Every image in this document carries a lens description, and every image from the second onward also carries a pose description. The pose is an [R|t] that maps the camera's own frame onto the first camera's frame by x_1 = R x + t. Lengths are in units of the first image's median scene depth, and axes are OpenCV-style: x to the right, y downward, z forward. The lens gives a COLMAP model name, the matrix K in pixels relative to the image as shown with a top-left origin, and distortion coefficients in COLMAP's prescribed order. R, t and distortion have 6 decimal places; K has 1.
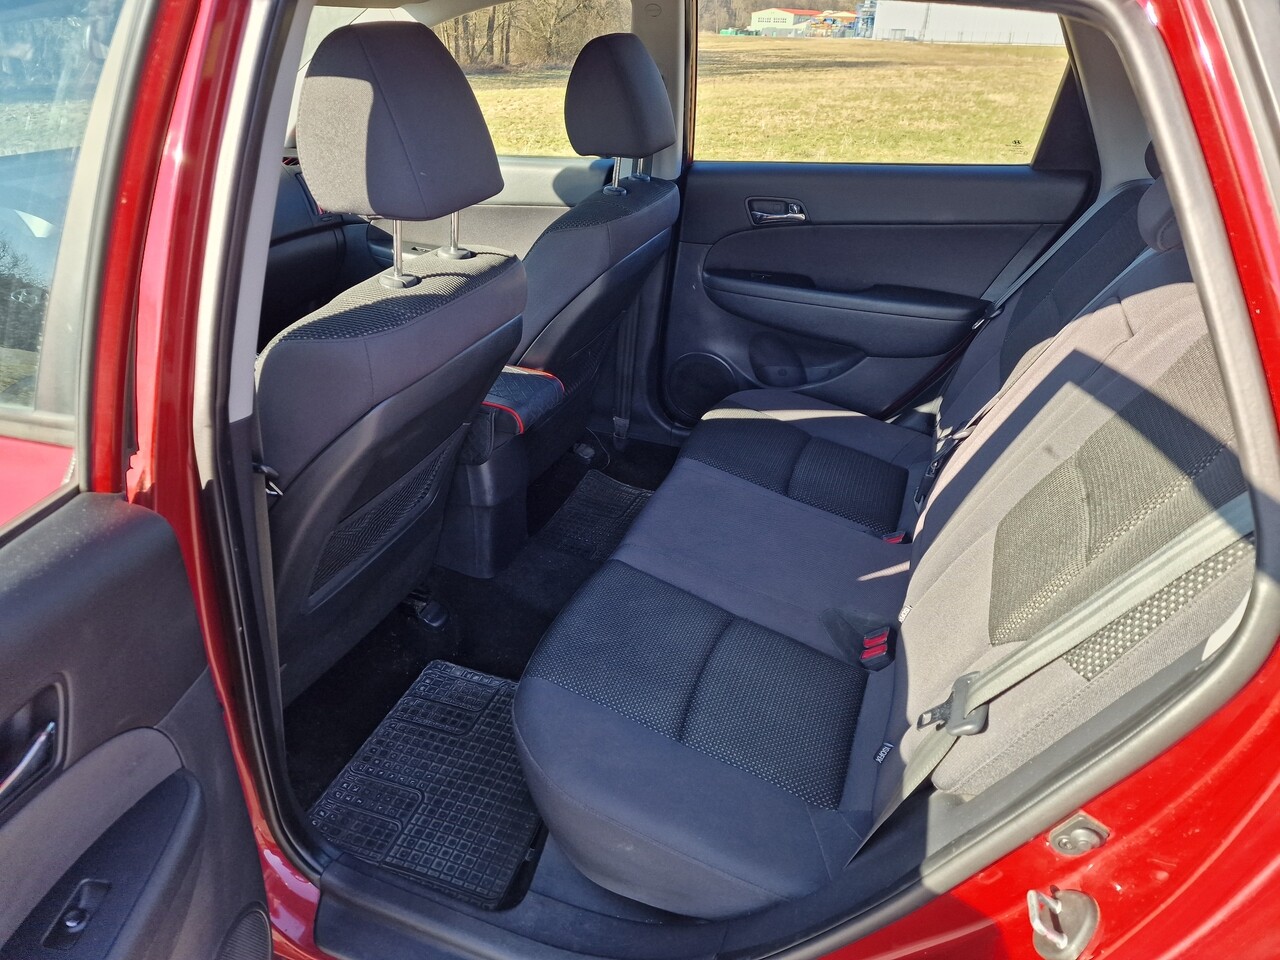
lens RADIAL K [[913.8, 0, 618.5], [0, 913.8, 477.1], [0, 0, 1]] dist [0.153213, -0.142887]
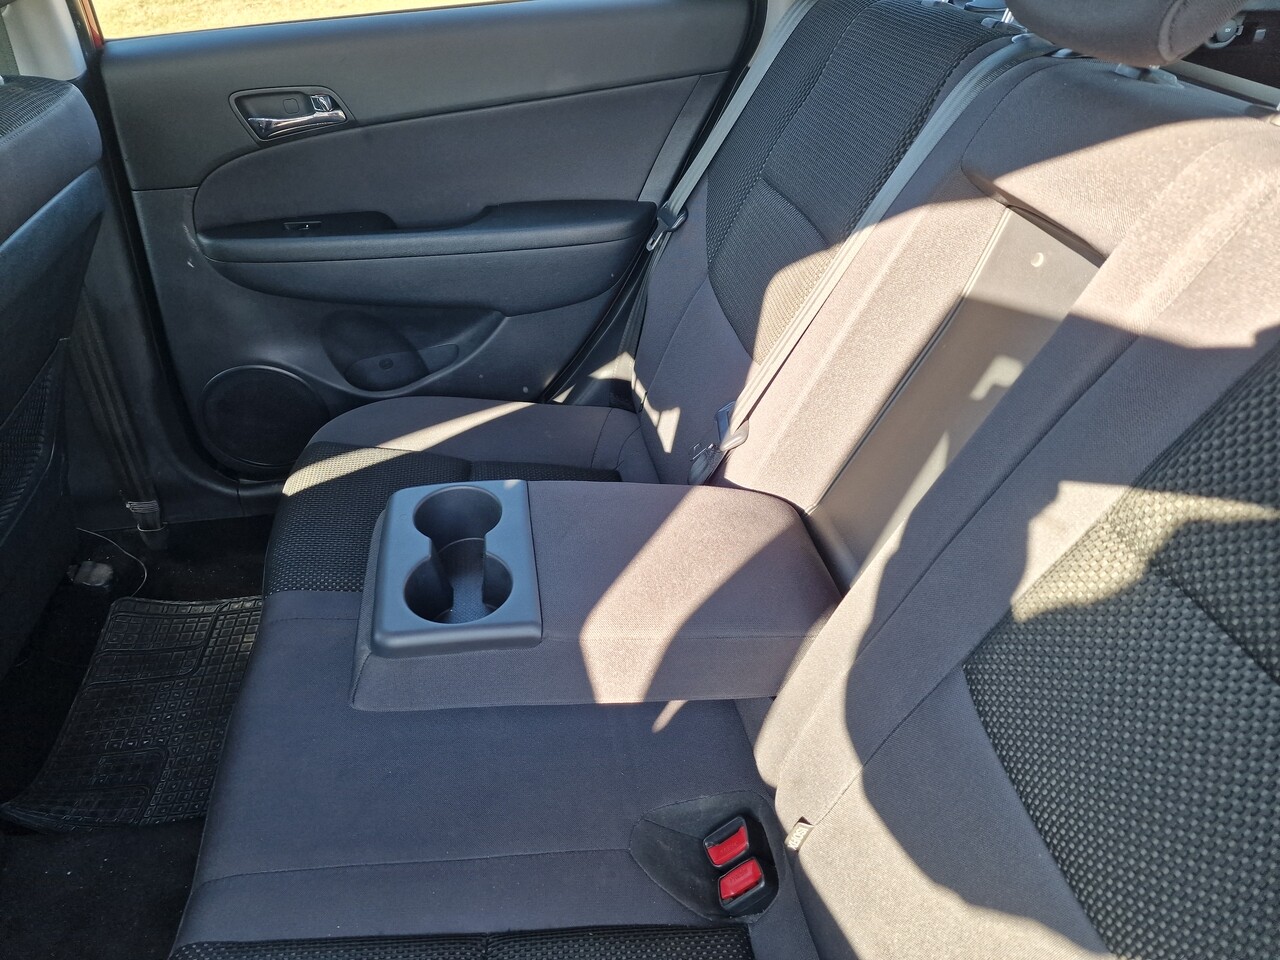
lens RADIAL K [[913.8, 0, 618.5], [0, 913.8, 477.1], [0, 0, 1]] dist [0.153213, -0.142887]
pose [[0.870015, -0.312605, 0.381250, 0.049308], [0.273104, 0.949380, 0.155216, -0.099530], [-0.410472, -0.030919, 0.911349, 0.351736]]
